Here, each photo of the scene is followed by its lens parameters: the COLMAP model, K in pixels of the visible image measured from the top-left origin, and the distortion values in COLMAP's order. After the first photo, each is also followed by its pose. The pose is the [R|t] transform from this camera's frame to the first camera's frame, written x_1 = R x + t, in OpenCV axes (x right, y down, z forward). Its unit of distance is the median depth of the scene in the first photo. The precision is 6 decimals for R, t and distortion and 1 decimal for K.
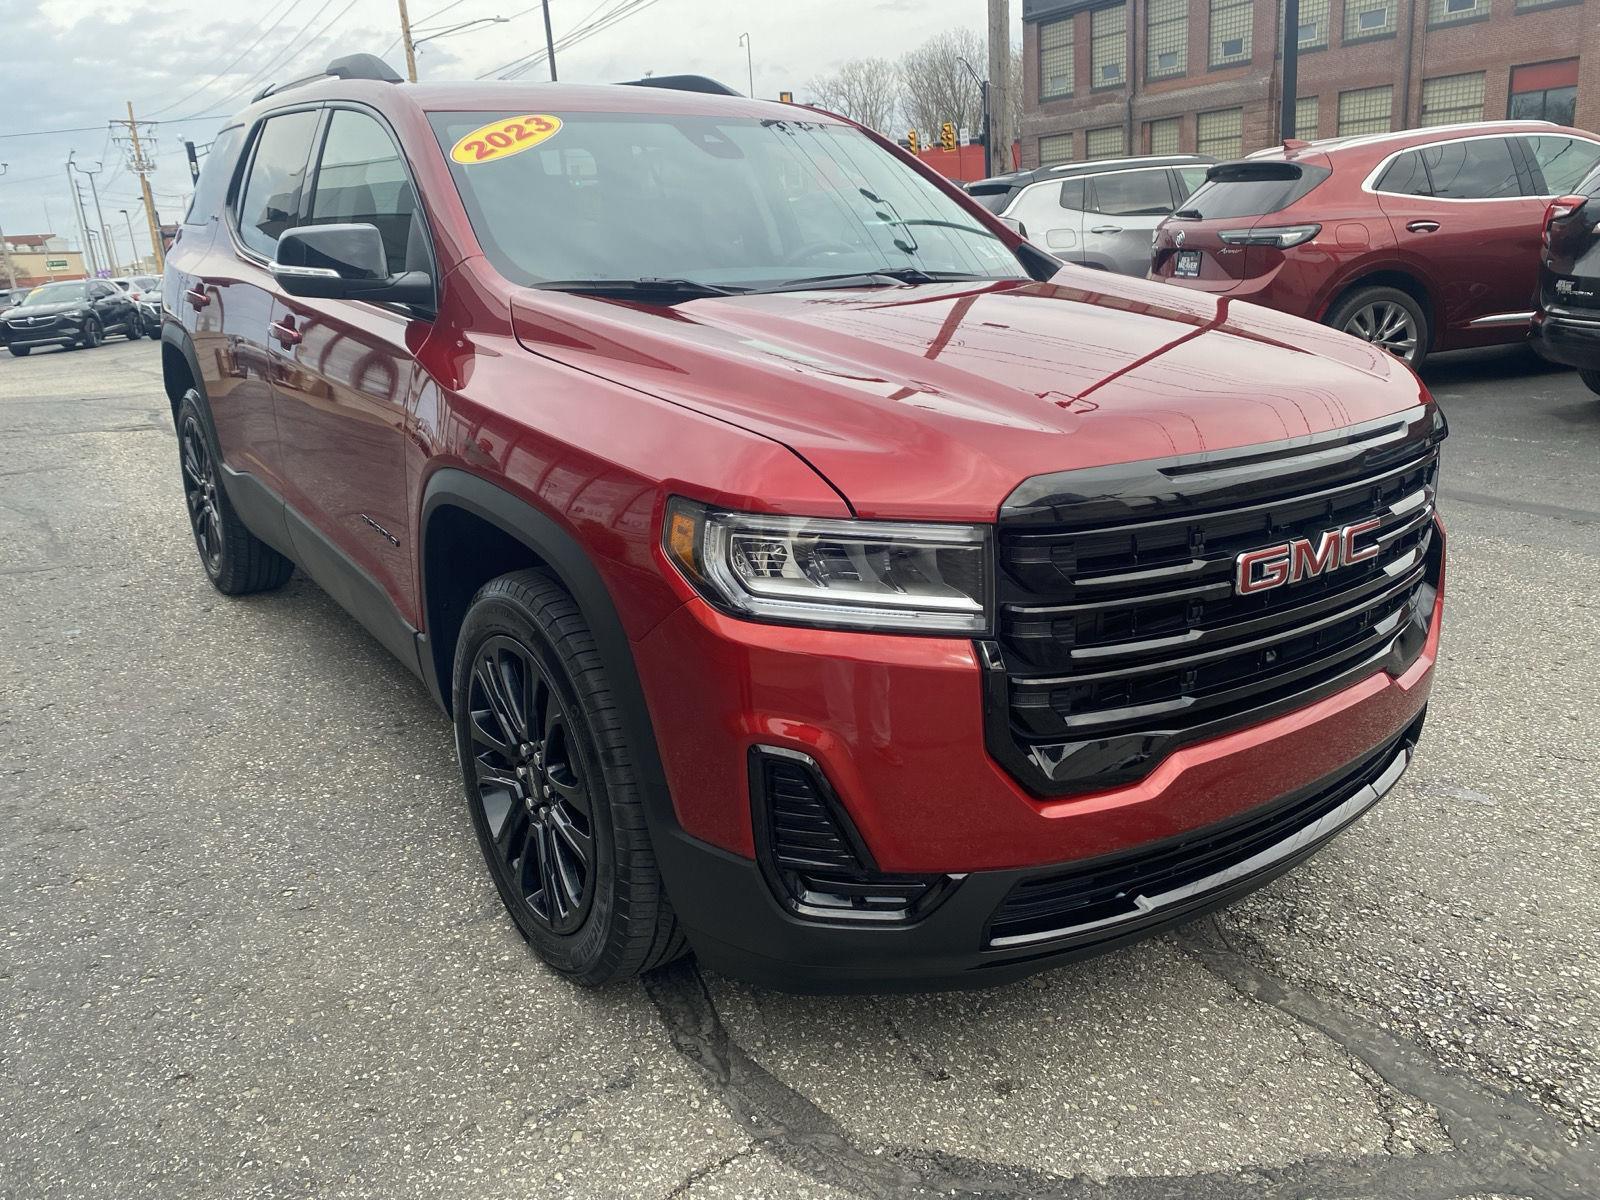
lens RADIAL K [[1220.9, 0, 805.7], [0, 1220.9, 588.3], [0, 0, 1]] dist [0.025031, -0.017163]
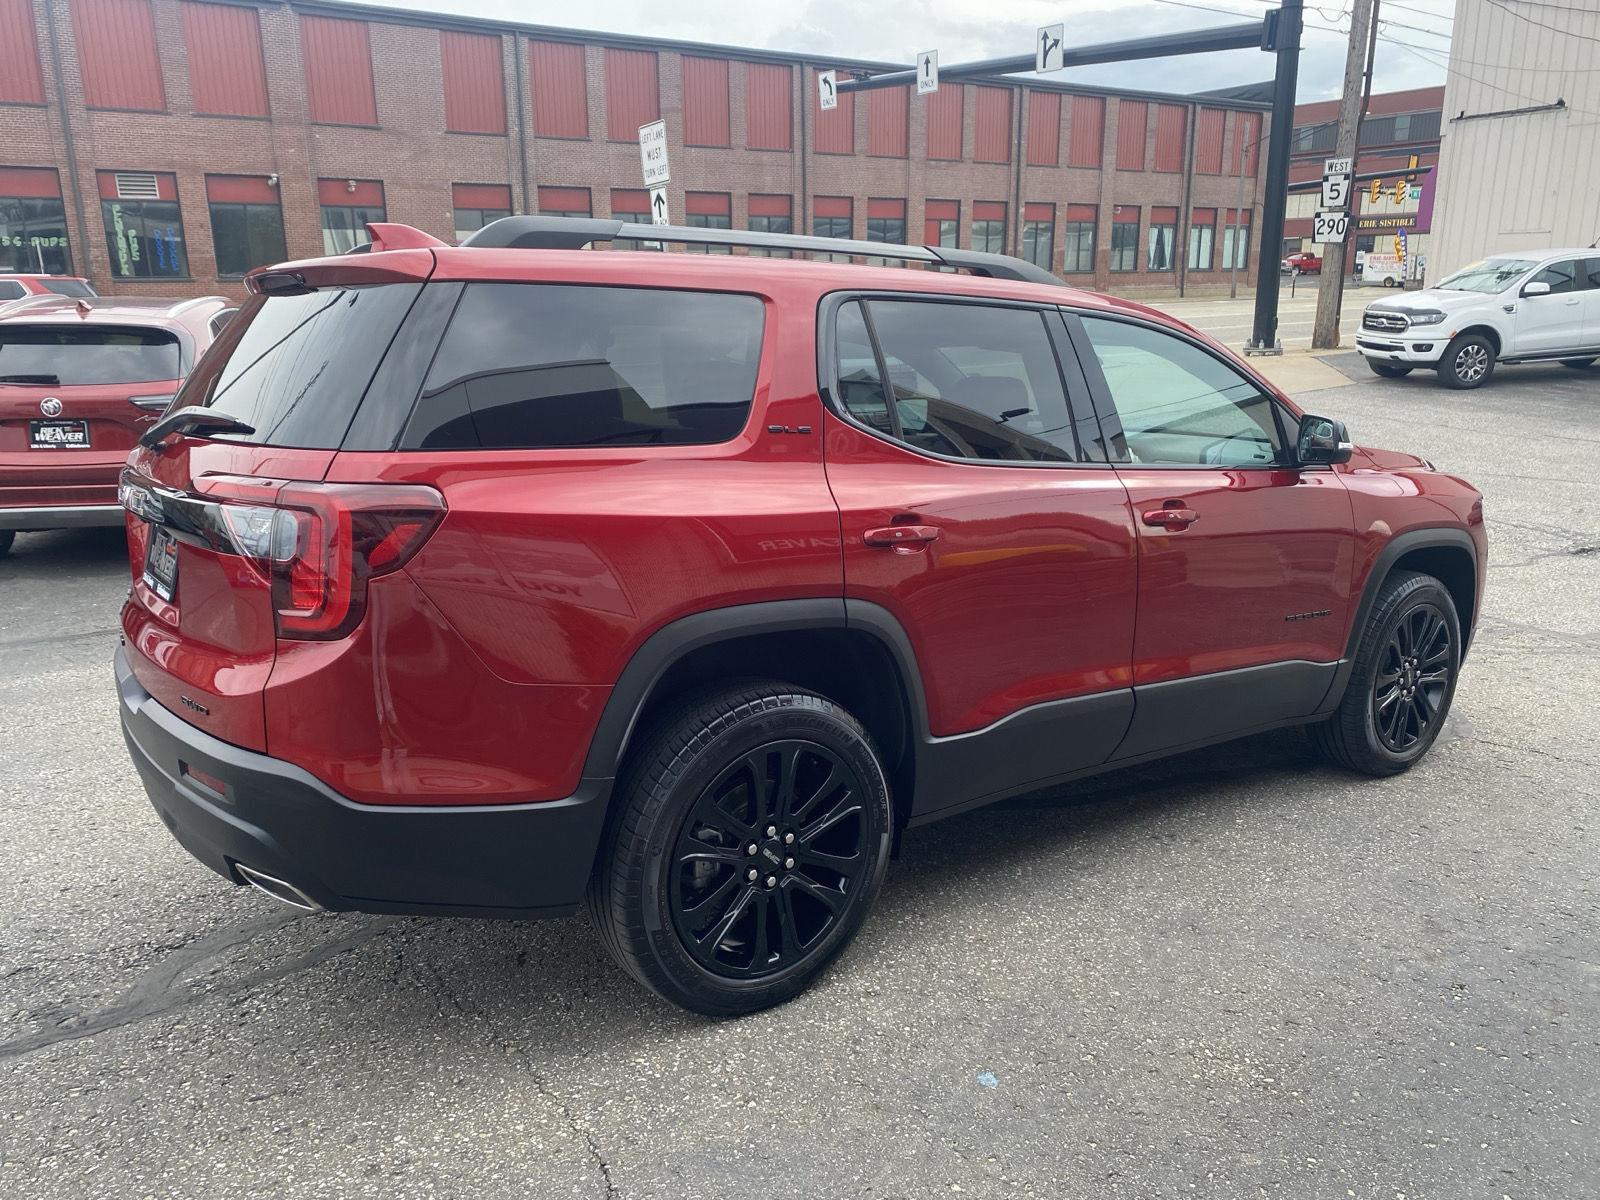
lens RADIAL K [[1220.9, 0, 809.3], [0, 1220.9, 608.1], [0, 0, 1]] dist [0.025031, -0.017163]
pose [[-0.028646, -0.198618, 0.979658, -2.055940], [0.286934, 0.937181, 0.198396, -0.602467], [-0.957522, 0.286781, 0.030144, 1.778480]]
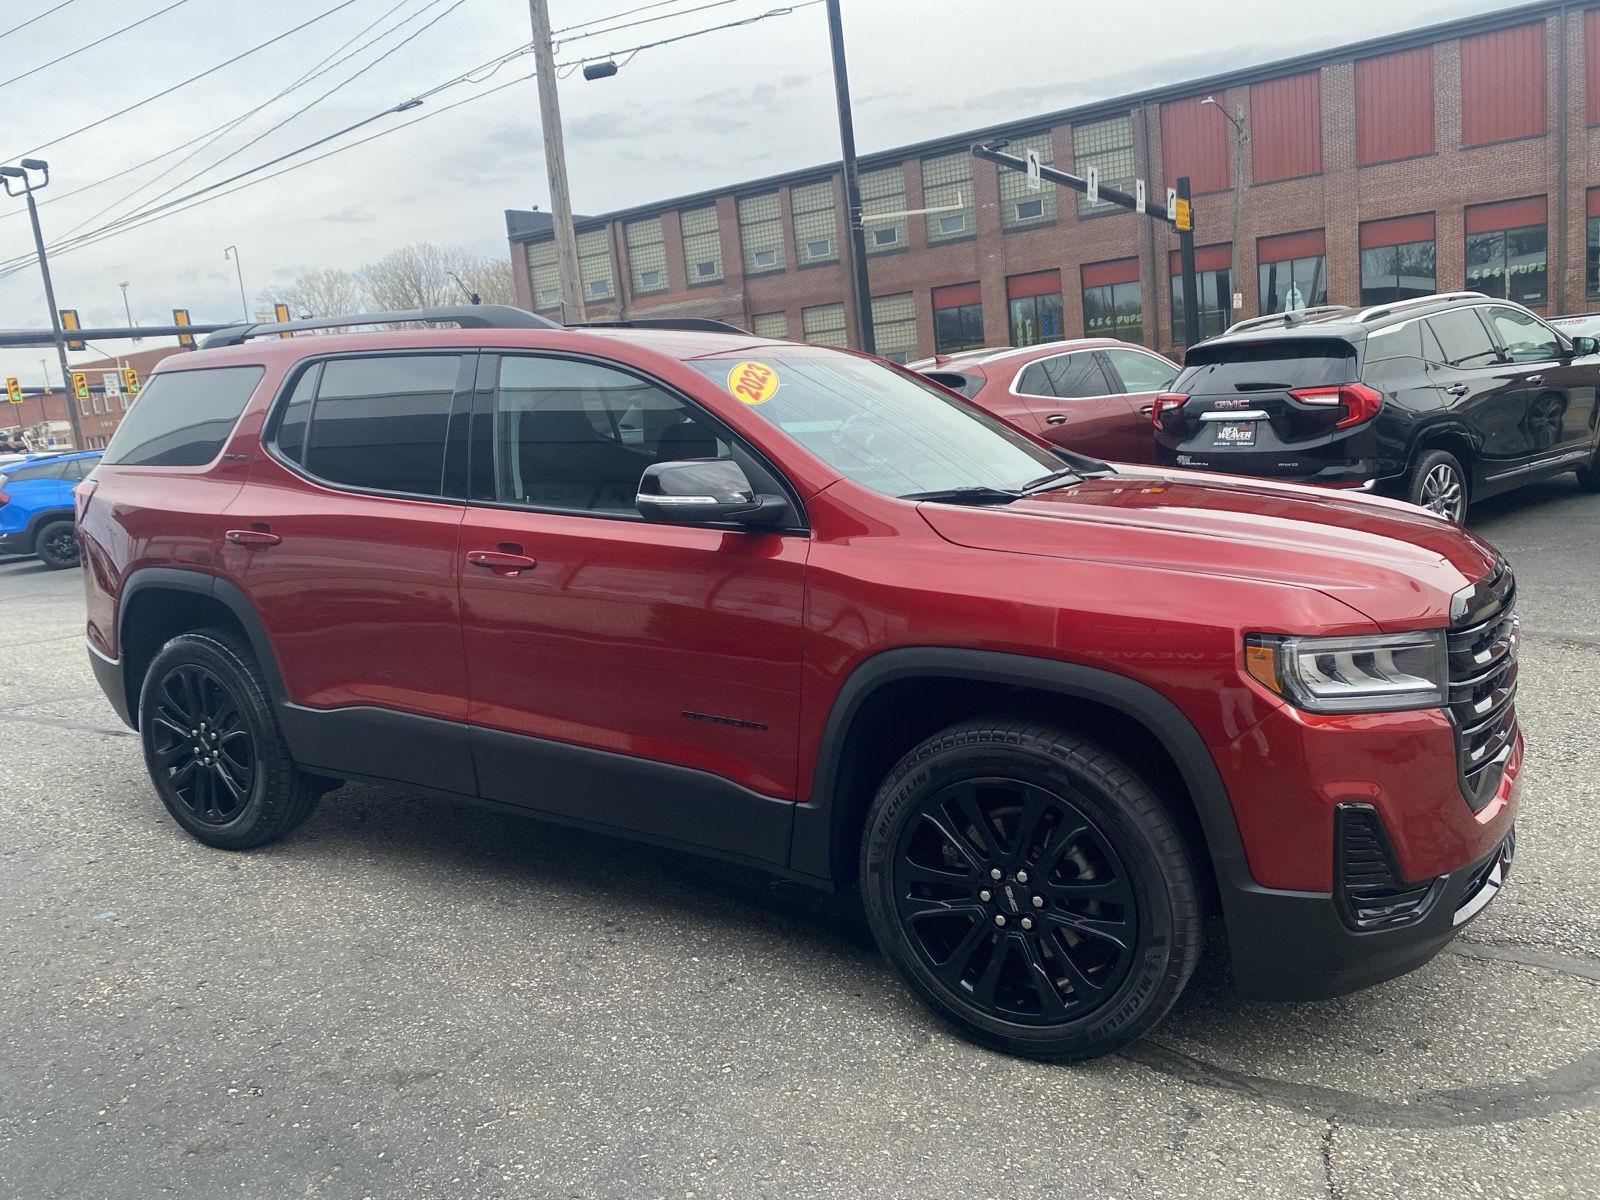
lens RADIAL K [[1220.9, 0, 792.4], [0, 1220.9, 592.3], [0, 0, 1]] dist [0.025031, -0.017163]
pose [[0.917034, -0.089952, 0.388533, -0.826018], [0.147720, 0.981549, -0.121410, -0.021773], [-0.370443, 0.168732, 0.913401, -0.065488]]
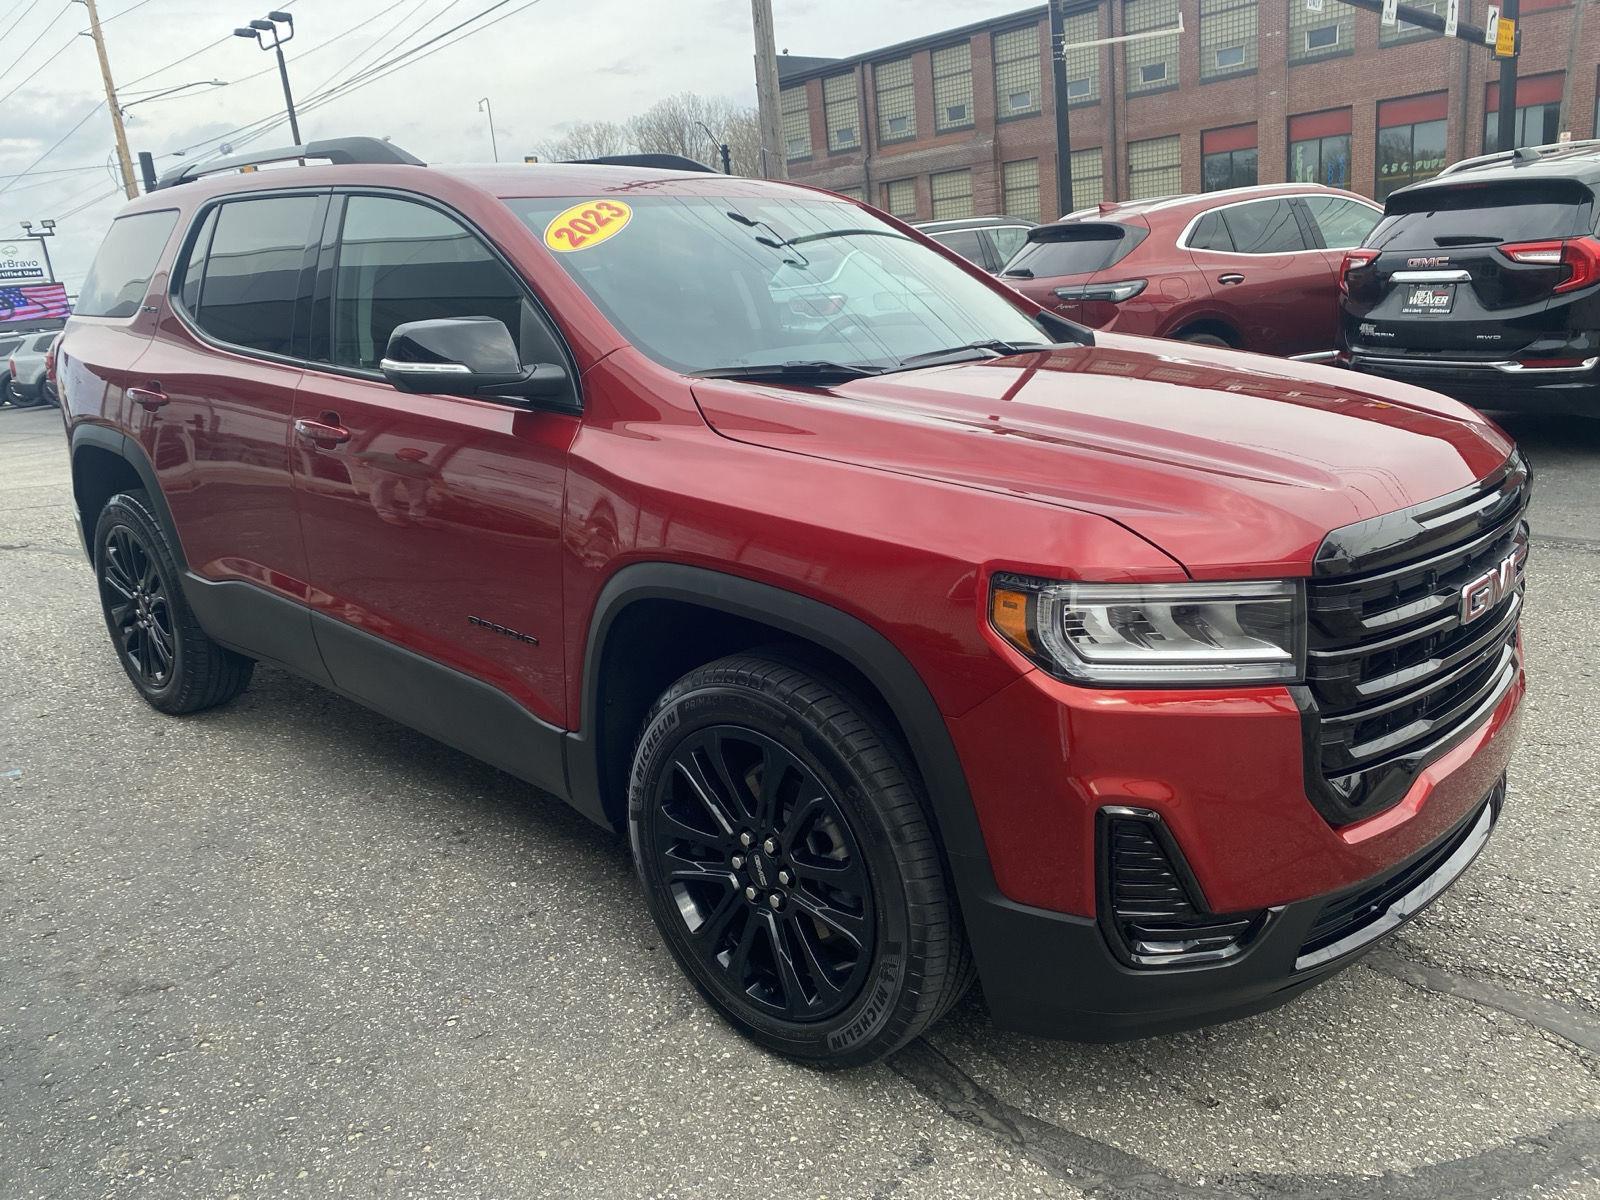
lens RADIAL K [[1220.9, 0, 807.9], [0, 1220.9, 605.3], [0, 0, 1]] dist [0.025031, -0.017163]
pose [[0.977827, -0.078701, 0.194063, -0.346024], [0.084896, 0.996106, -0.023802, -0.027726], [-0.191434, 0.039749, 0.980700, 0.013268]]
